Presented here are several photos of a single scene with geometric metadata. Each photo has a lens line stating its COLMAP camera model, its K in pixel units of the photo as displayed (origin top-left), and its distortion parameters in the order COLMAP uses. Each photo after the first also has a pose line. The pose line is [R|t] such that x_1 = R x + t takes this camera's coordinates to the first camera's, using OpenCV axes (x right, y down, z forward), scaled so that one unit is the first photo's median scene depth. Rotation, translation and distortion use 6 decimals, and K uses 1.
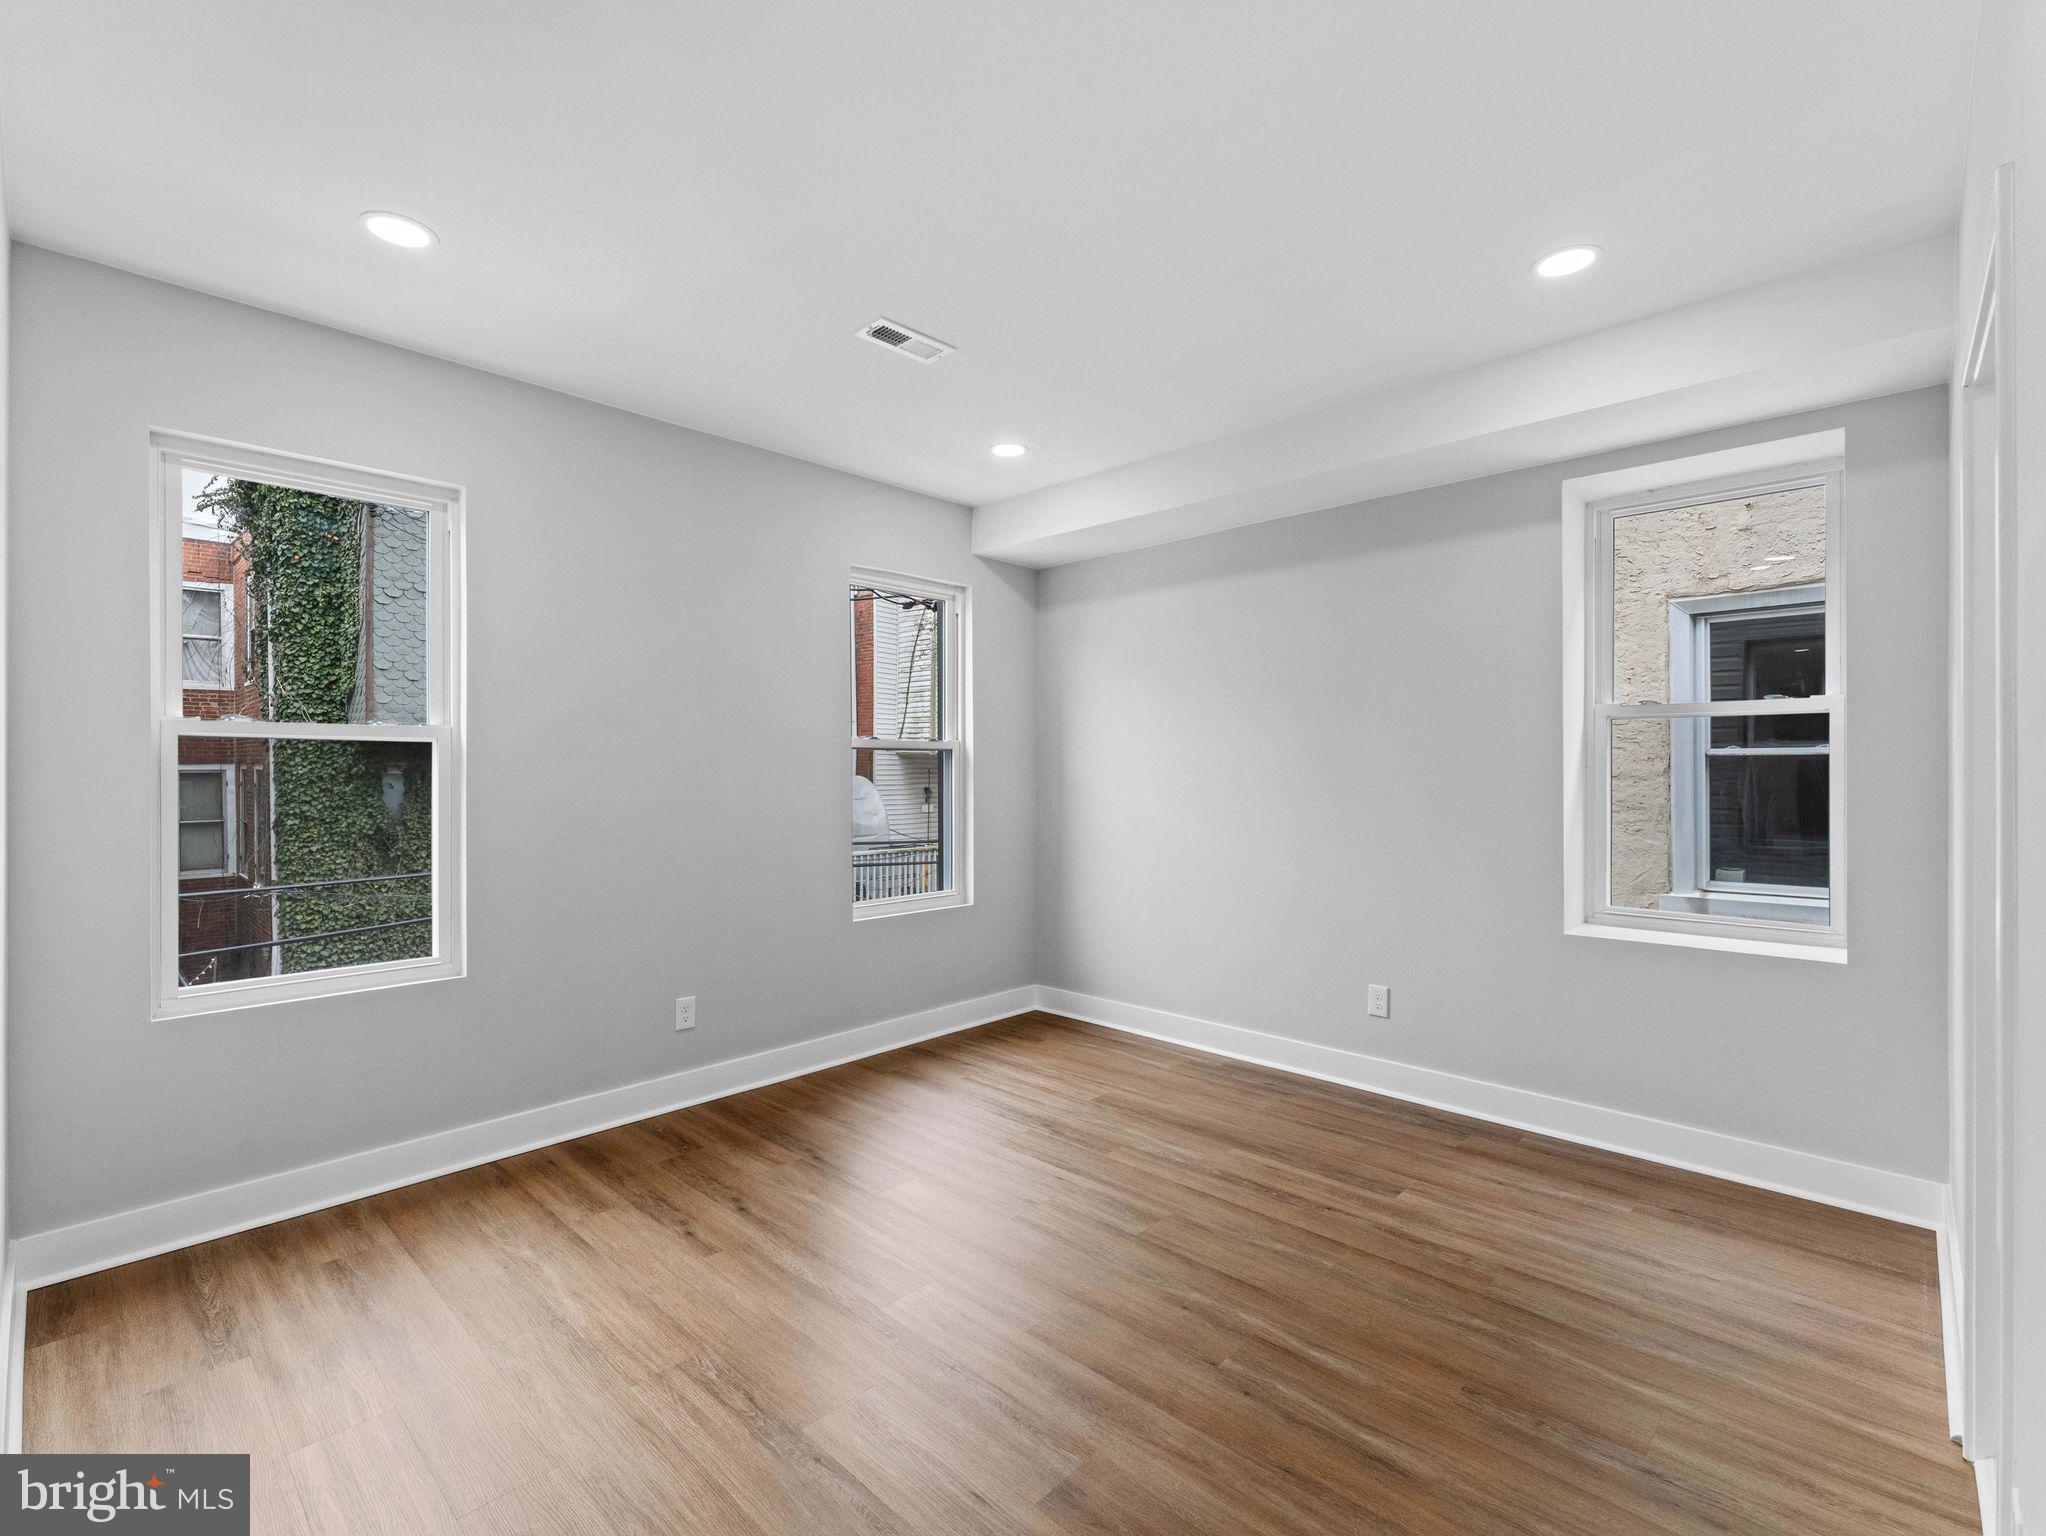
lens RADIAL K [[920.6, 0, 1020.8], [0, 920.6, 758.7], [0, 0, 1]] dist [-0.002175, -0.000841]
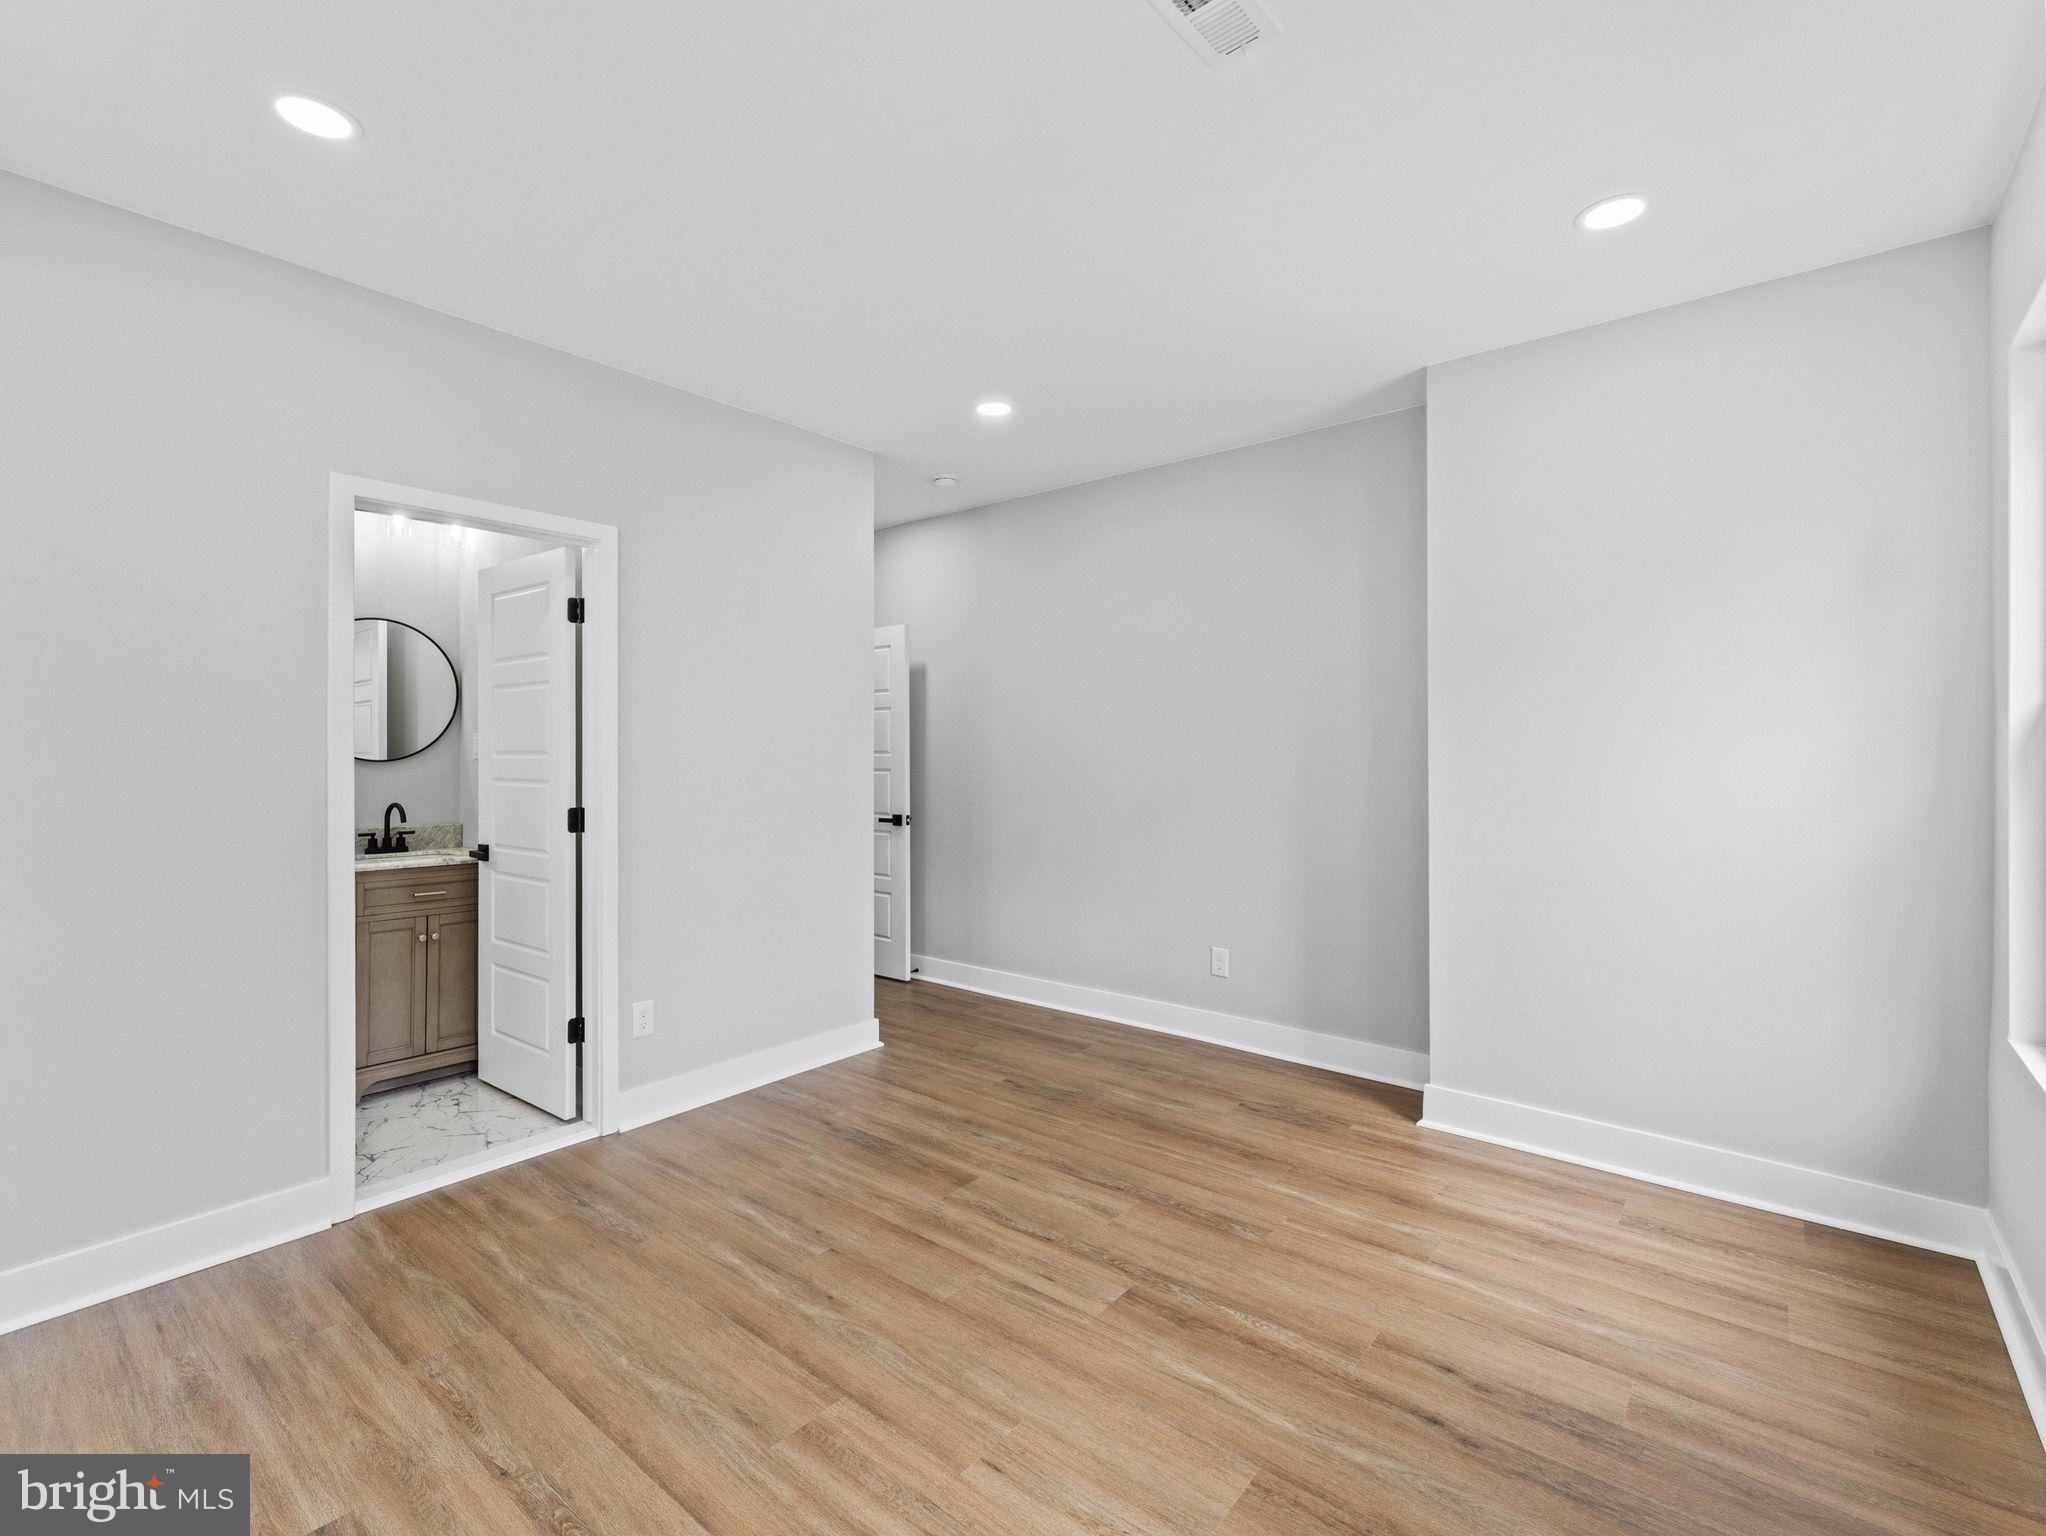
lens RADIAL K [[920.6, 0, 1004.6], [0, 920.6, 761.2], [0, 0, 1]] dist [-0.002175, -0.000841]
pose [[-0.998602, 0.004687, -0.052659, 0.038406], [0.005032, 0.999967, -0.006431, 0.027175], [0.052627, -0.006687, -0.998592, 1.870527]]
